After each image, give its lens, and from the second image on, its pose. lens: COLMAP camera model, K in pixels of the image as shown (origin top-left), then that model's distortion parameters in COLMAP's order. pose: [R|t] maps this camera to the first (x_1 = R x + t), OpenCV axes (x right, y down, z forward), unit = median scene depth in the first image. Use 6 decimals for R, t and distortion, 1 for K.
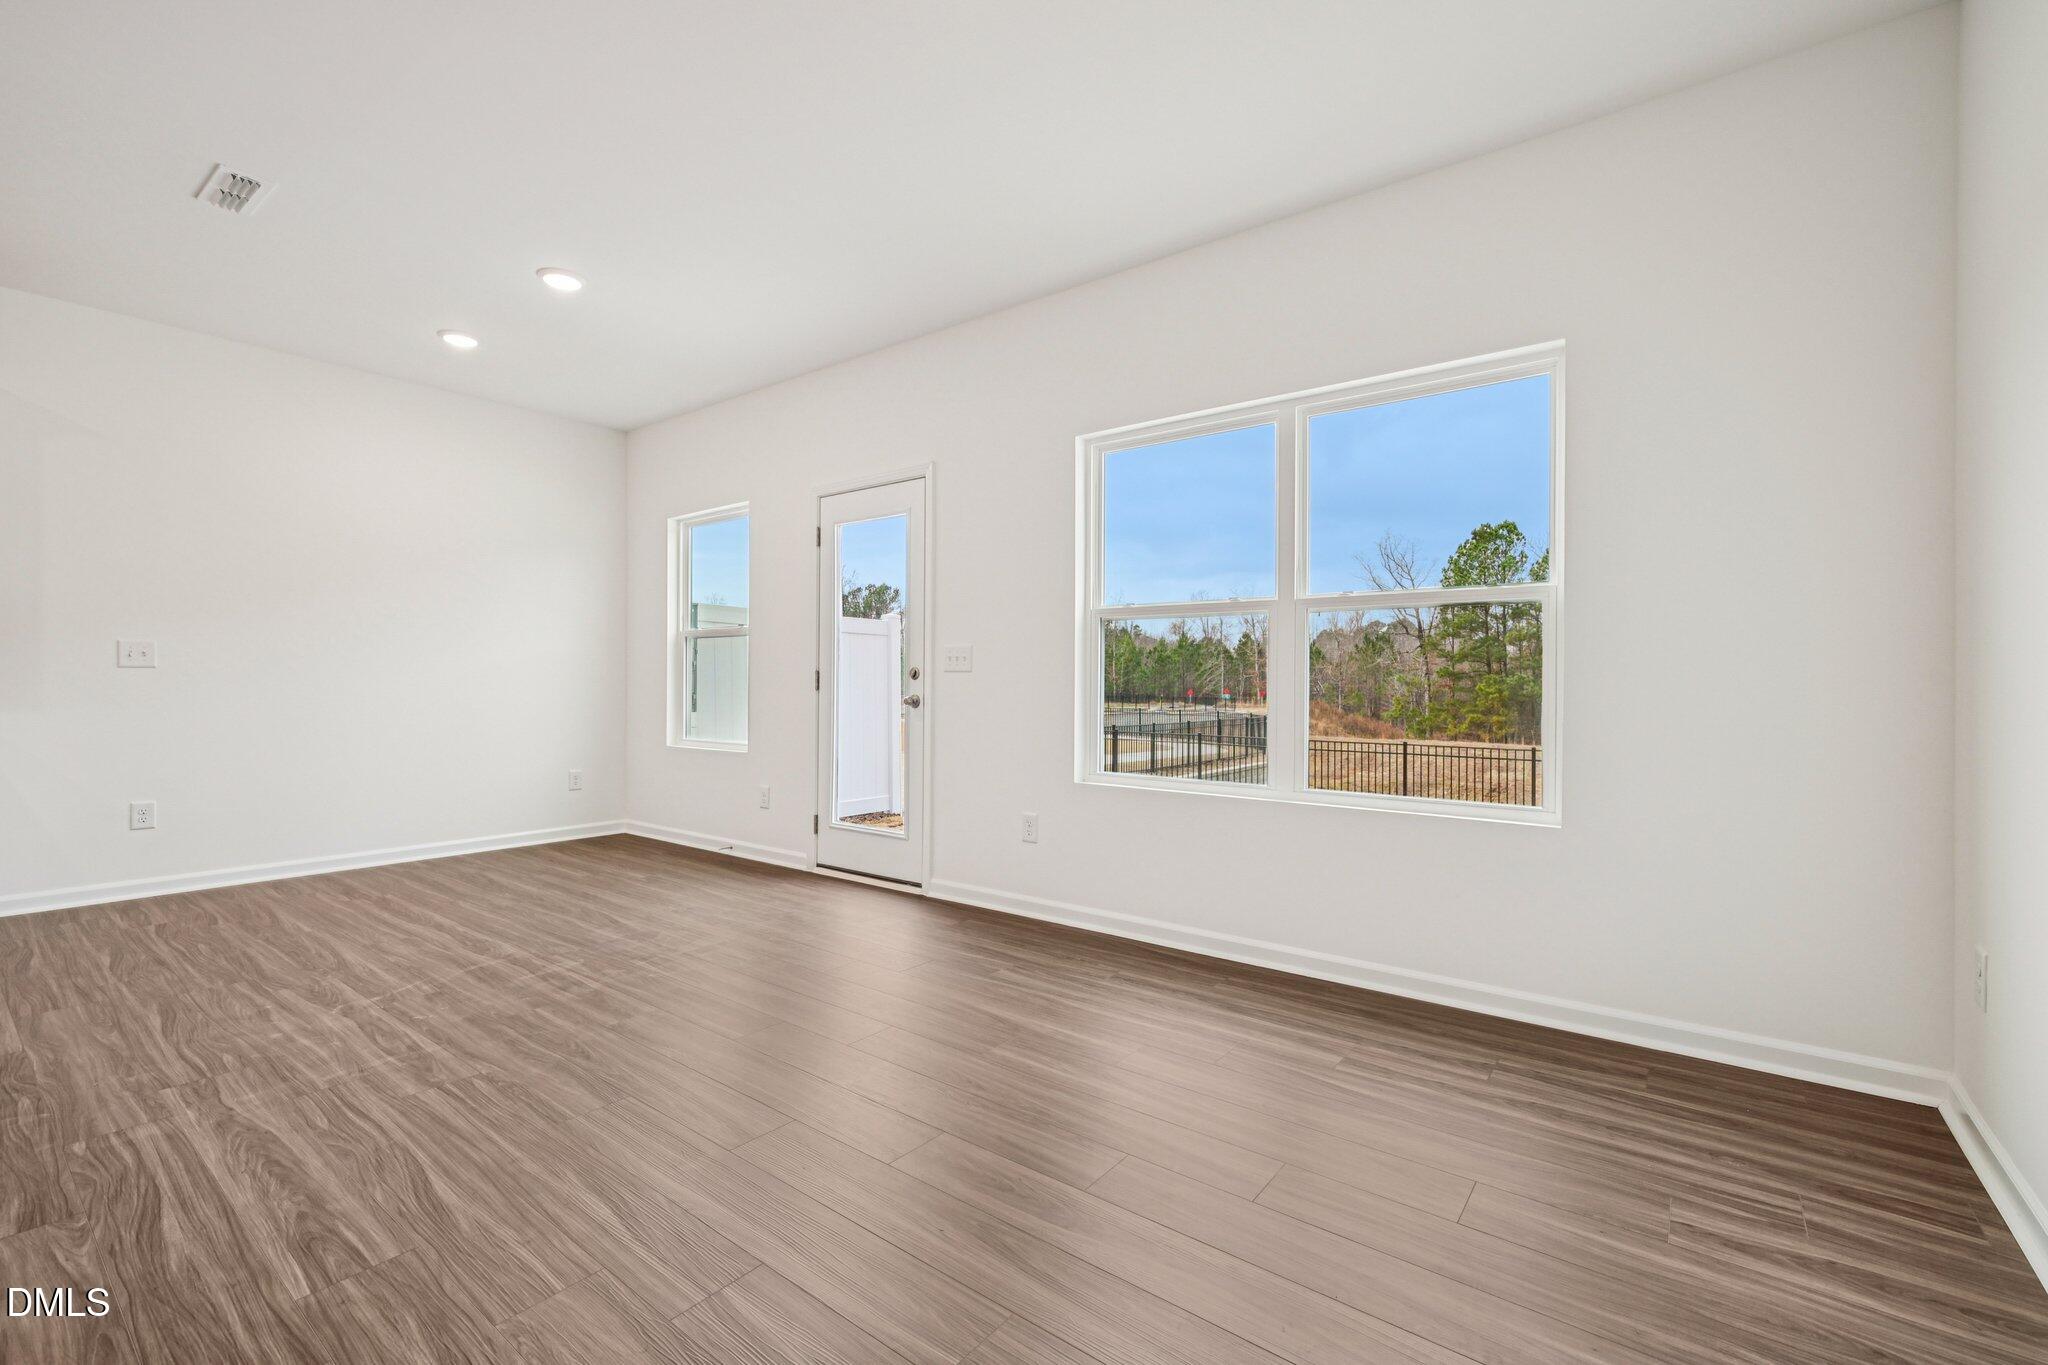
lens RADIAL K [[875.5, 0, 1024.0], [0, 875.5, 682.5], [0, 0, 1]] dist [-0.002543, 0.000950]
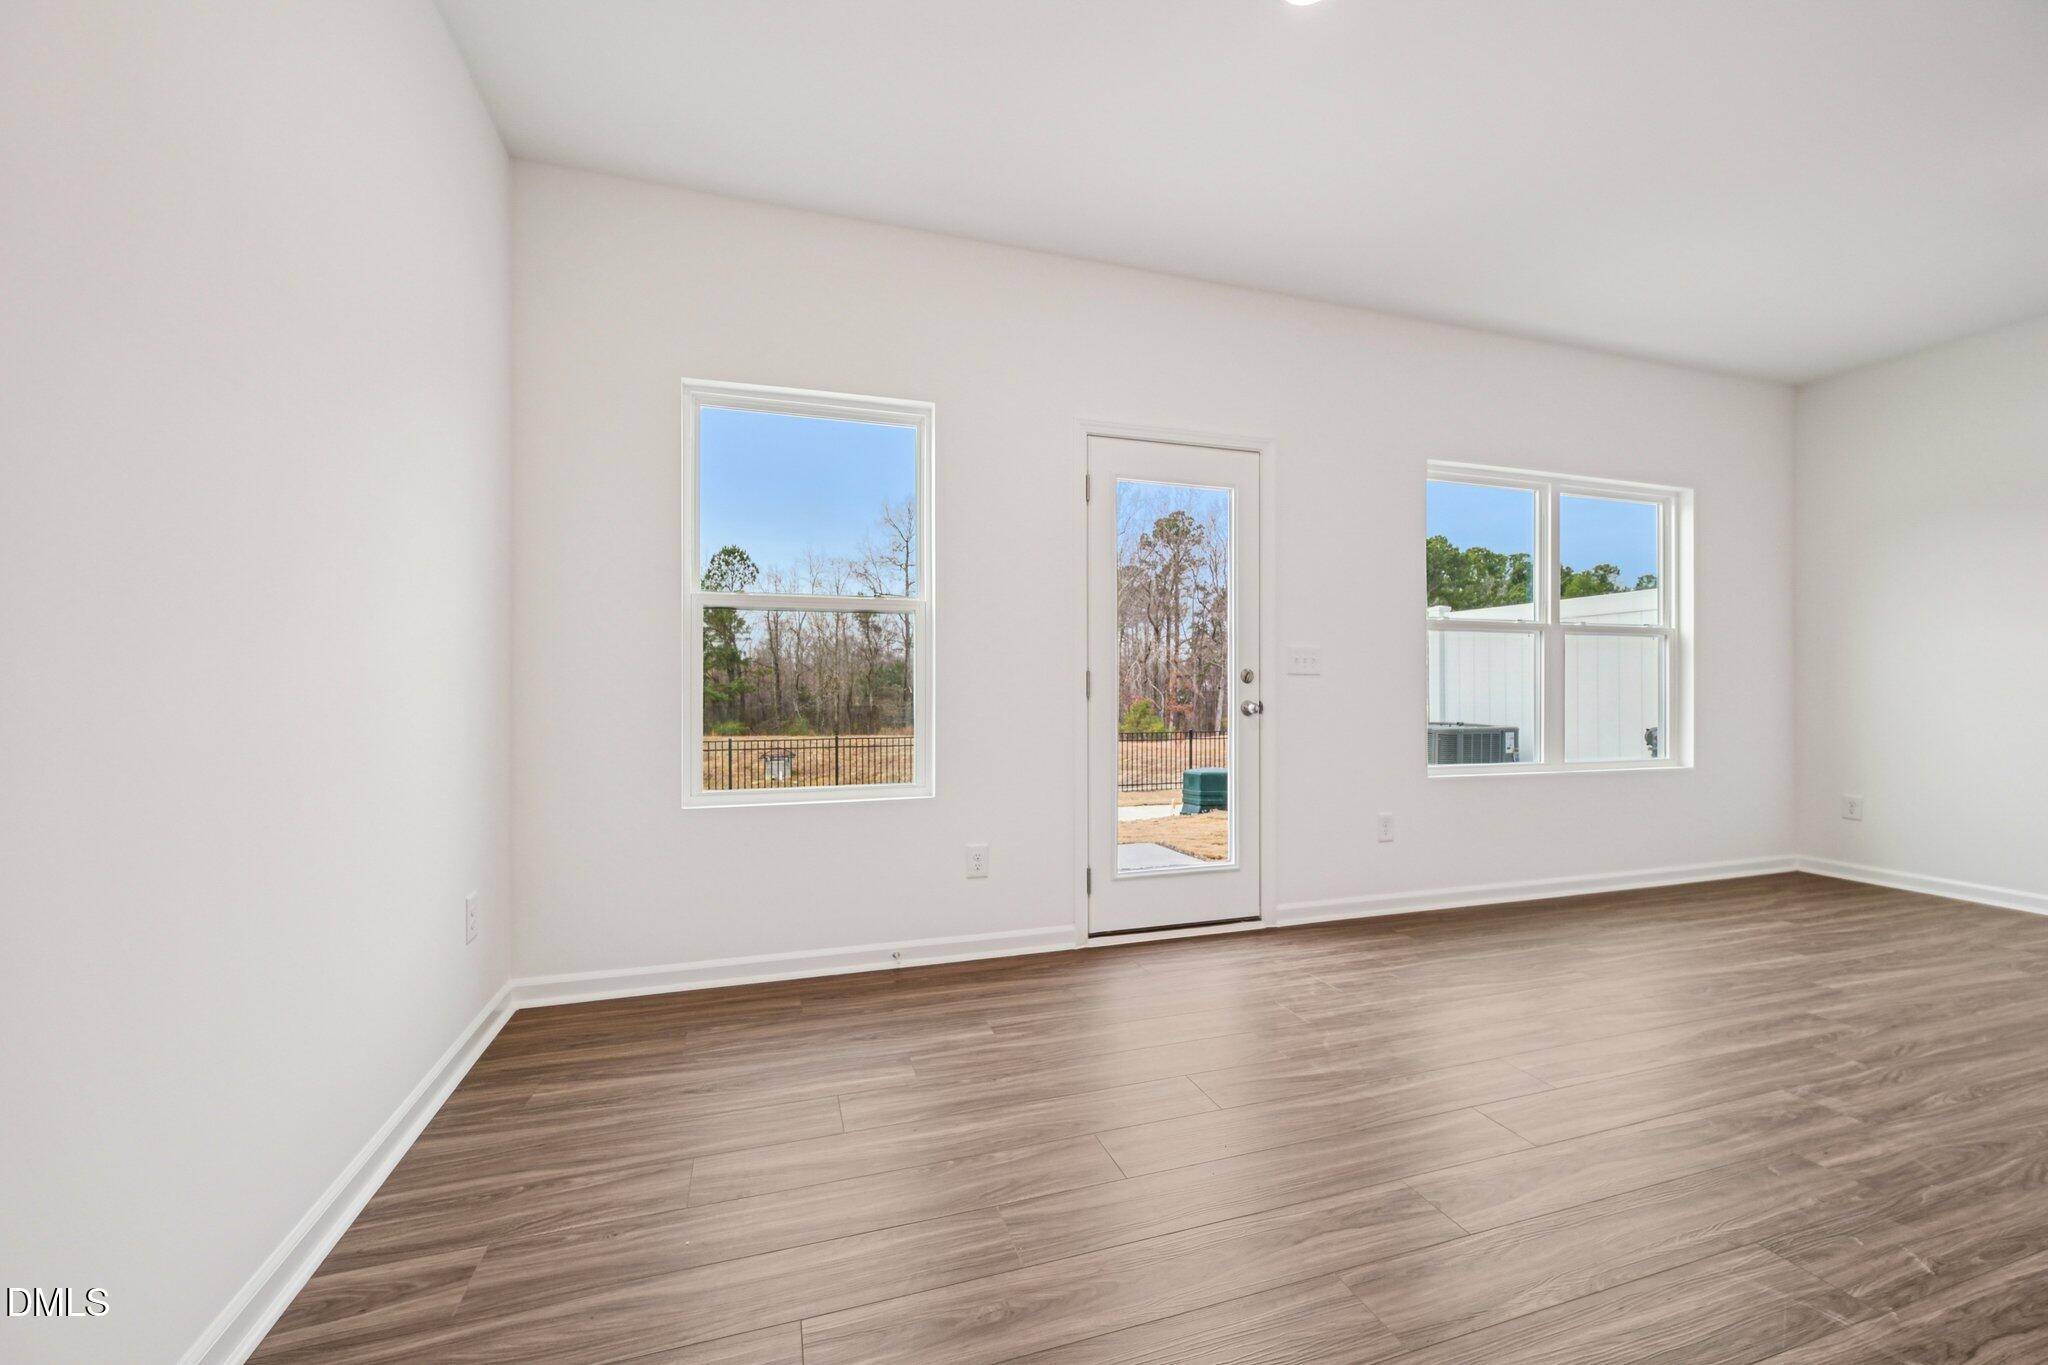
lens RADIAL K [[800.4, 0, 1022.5], [0, 800.4, 689.5], [0, 0, 1]] dist [-0.001323, 0.000151]
pose [[0.568879, -0.008708, 0.822375, -1.174805], [0.002216, 0.999957, 0.009055, -0.006429], [-0.822418, -0.003329, 0.568874, 0.954056]]
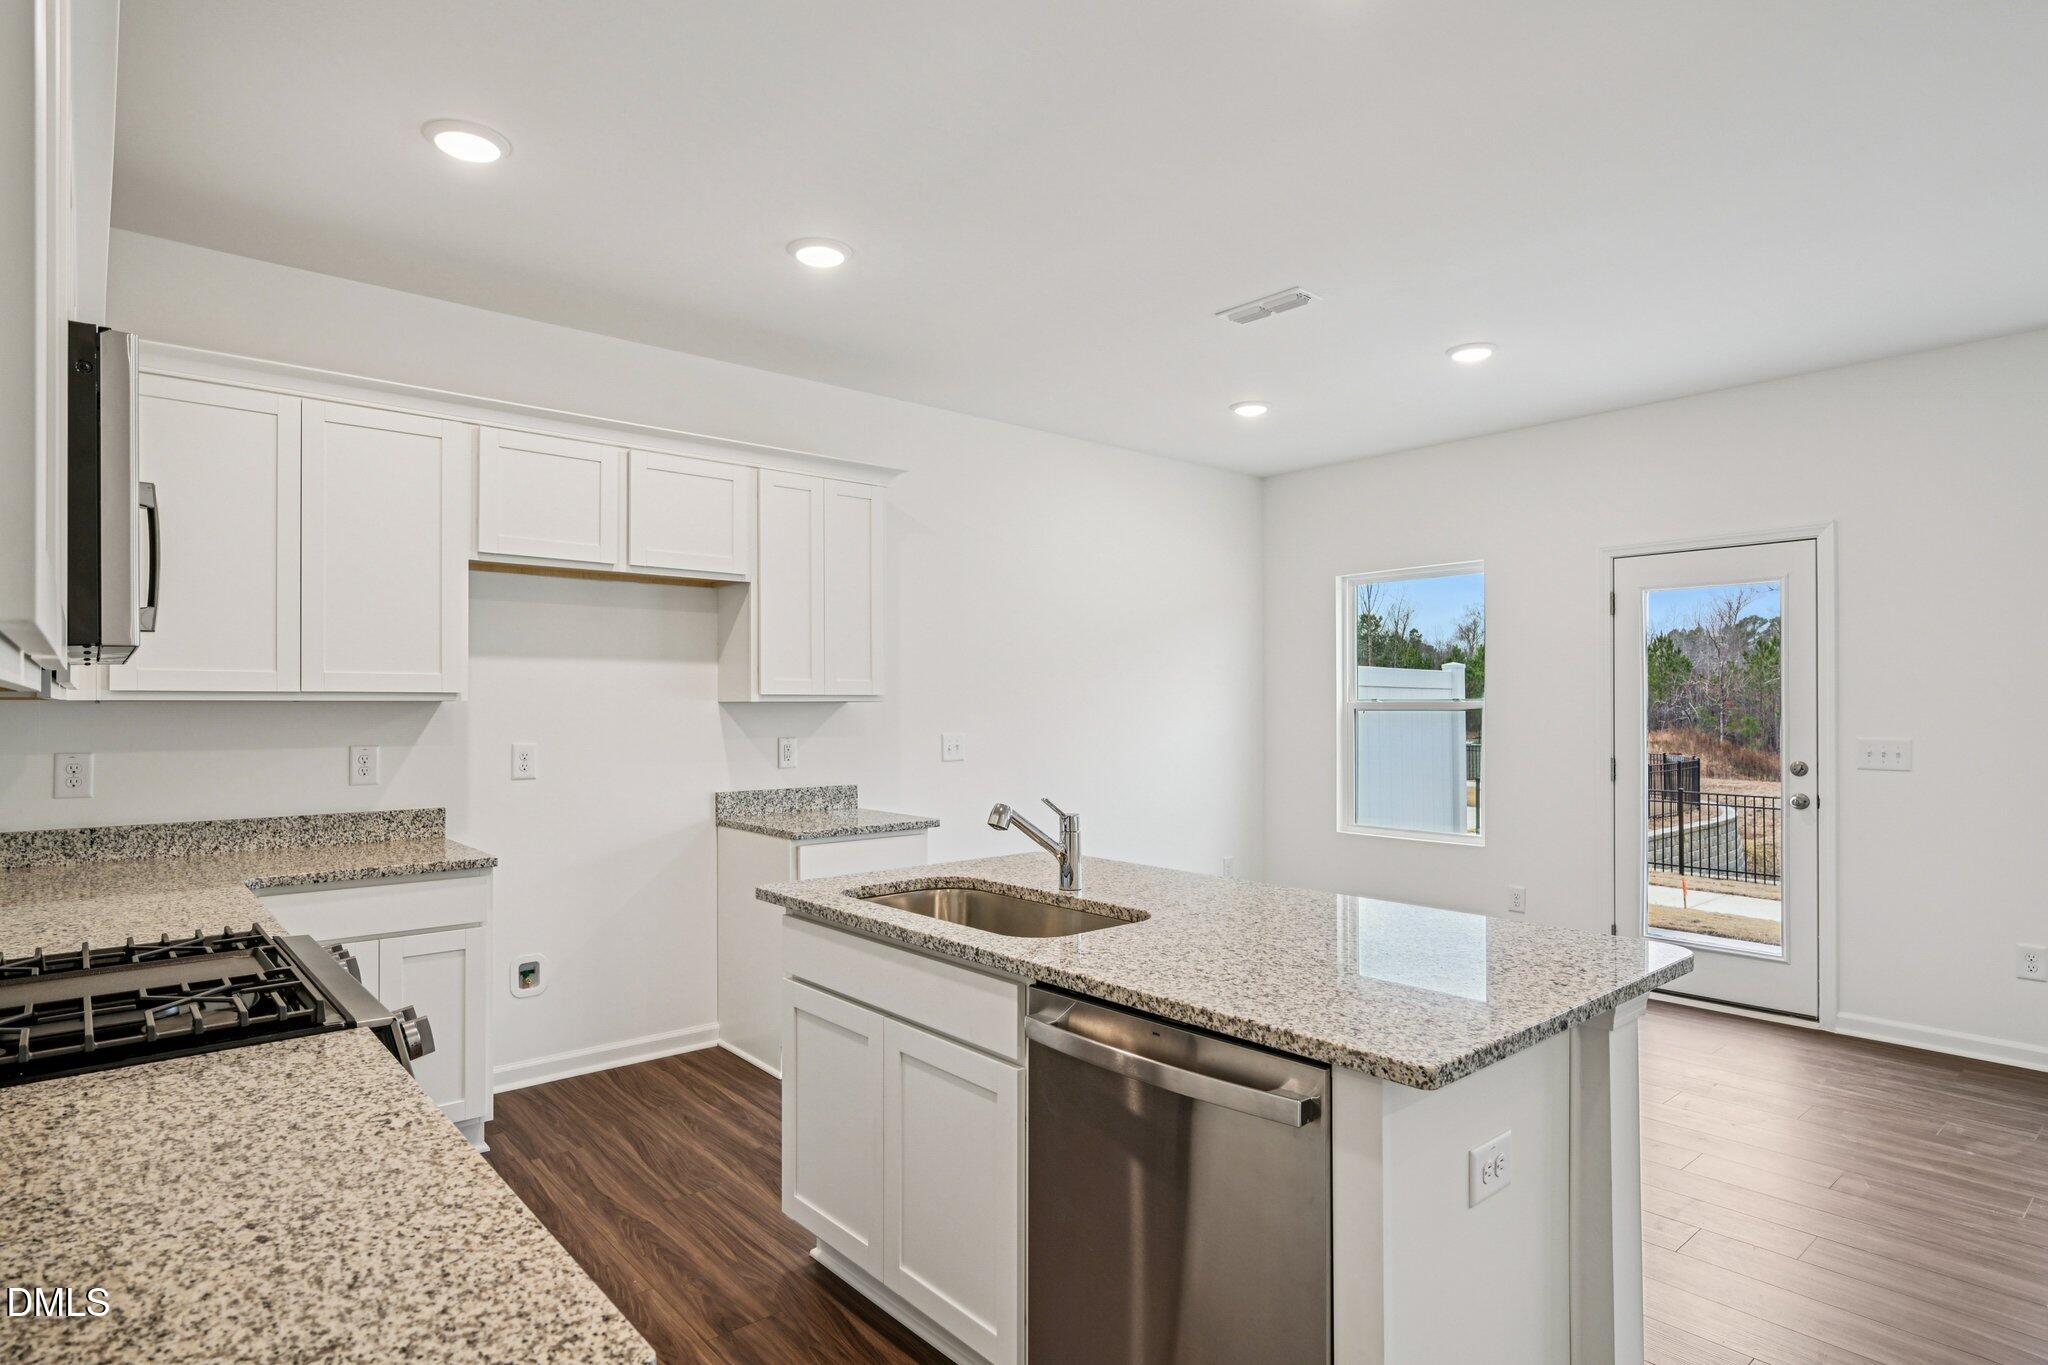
lens RADIAL K [[1089.3, 0, 1025.3], [0, 1089.3, 697.0], [0, 0, 1]] dist [-0.001681, 0.000505]
pose [[0.979547, -0.007009, -0.201092, -0.845315], [0.005814, 0.999962, -0.006532, -0.101055], [0.201130, 0.005229, 0.979551, -0.247655]]
